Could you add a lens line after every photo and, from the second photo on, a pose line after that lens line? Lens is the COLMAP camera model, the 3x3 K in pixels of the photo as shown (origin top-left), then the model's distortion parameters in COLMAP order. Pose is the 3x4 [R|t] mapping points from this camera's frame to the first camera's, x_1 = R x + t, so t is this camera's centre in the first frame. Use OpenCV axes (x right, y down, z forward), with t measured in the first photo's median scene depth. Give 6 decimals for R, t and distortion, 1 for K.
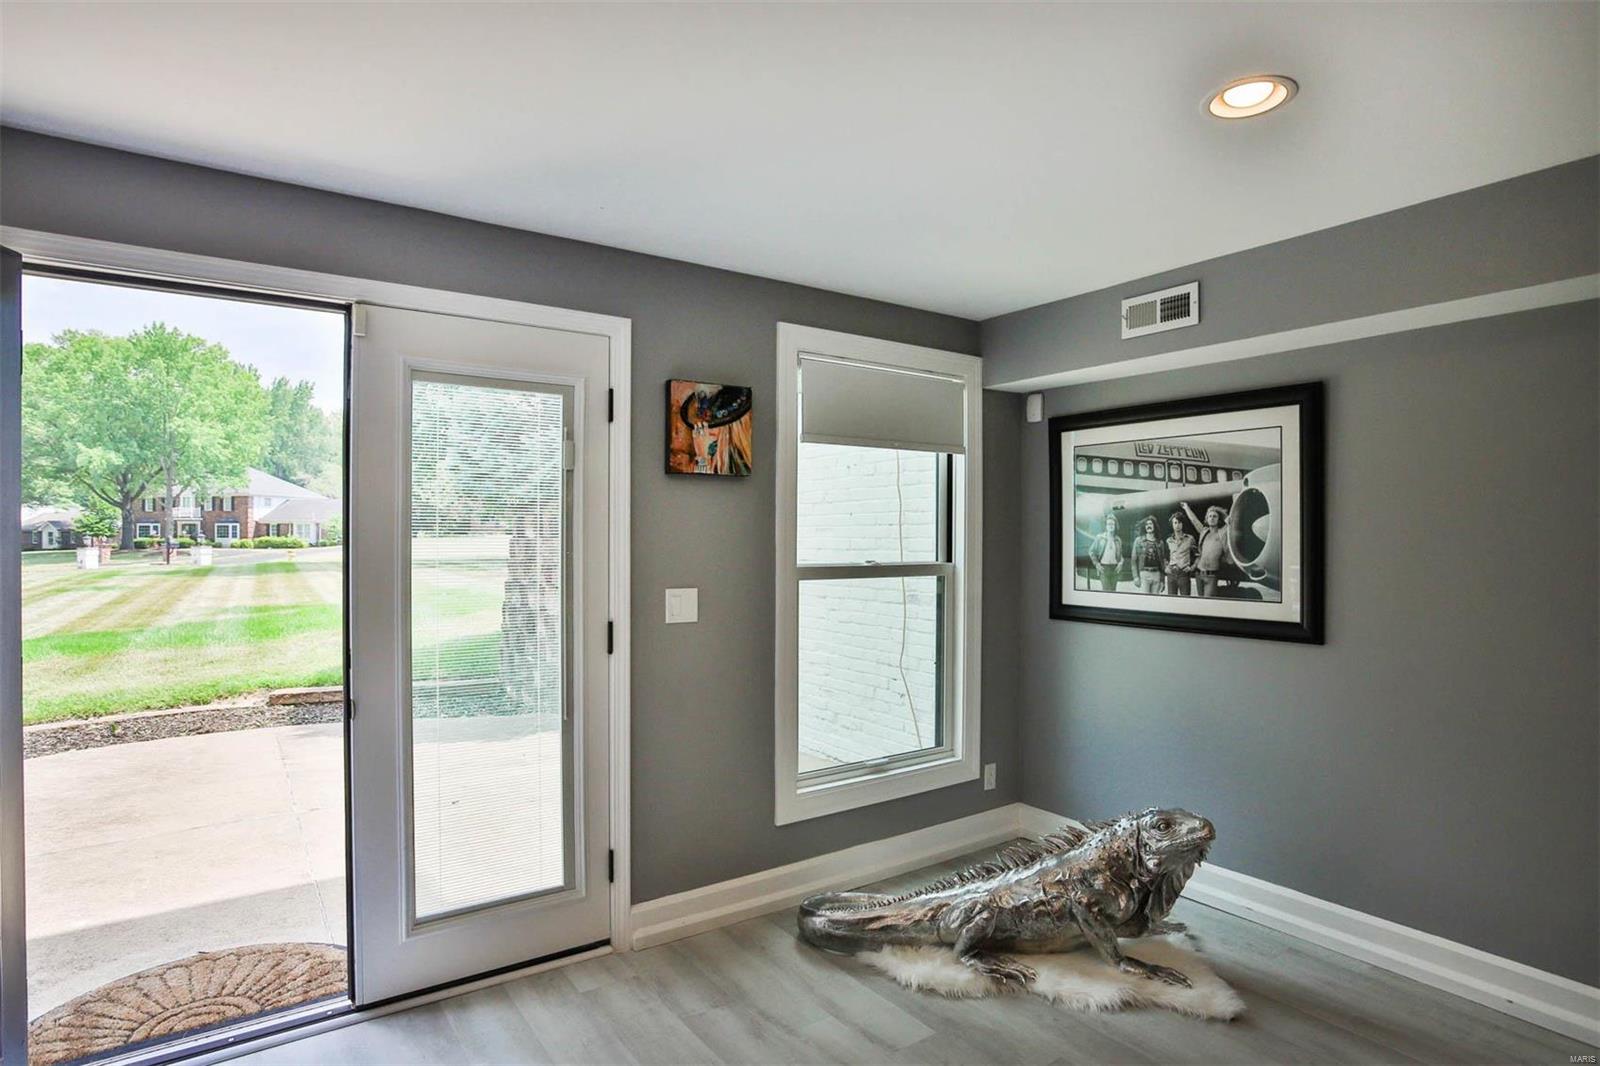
lens RADIAL K [[807.4, 0, 800.0], [0, 807.4, 533.0], [0, 0, 1]] dist [-0.057636, 0.000144]
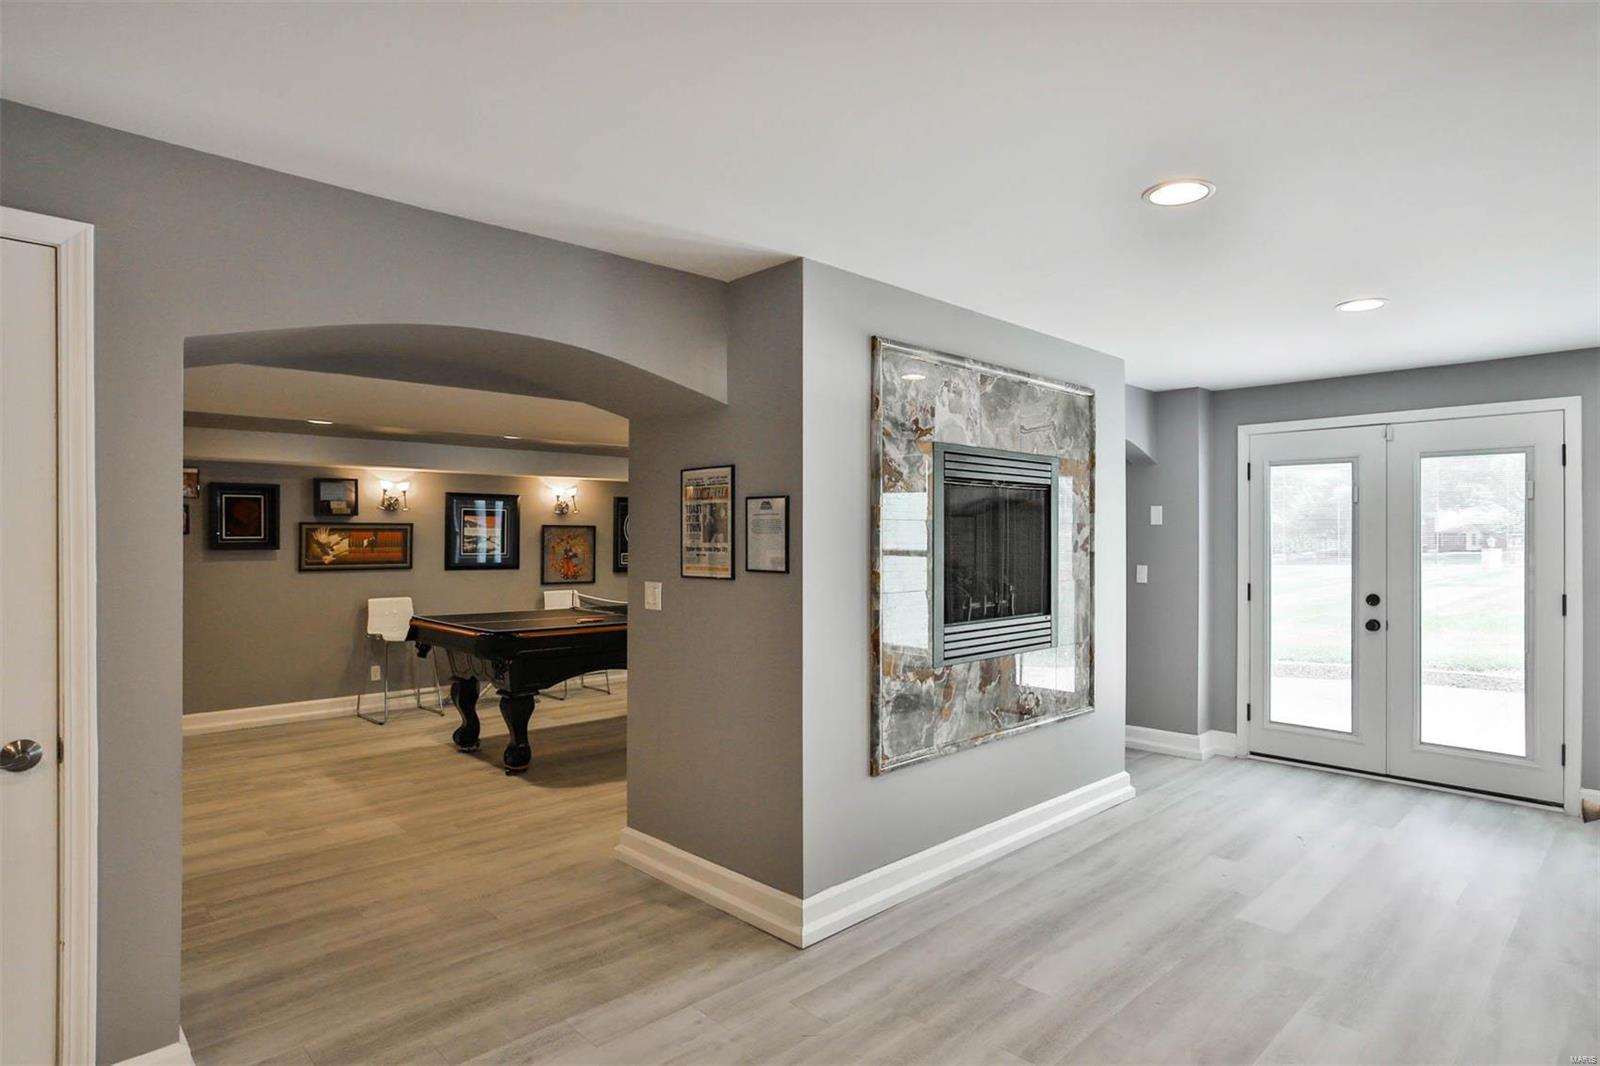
lens RADIAL K [[848.3, 0, 836.5], [0, 848.3, 538.0], [0, 0, 1]] dist [-0.021751, -0.000263]
pose [[0.135455, -0.002141, -0.990781, 1.102365], [0.006577, 0.999978, -0.001262, -0.006415], [0.990762, -0.006346, 0.135466, -0.569752]]
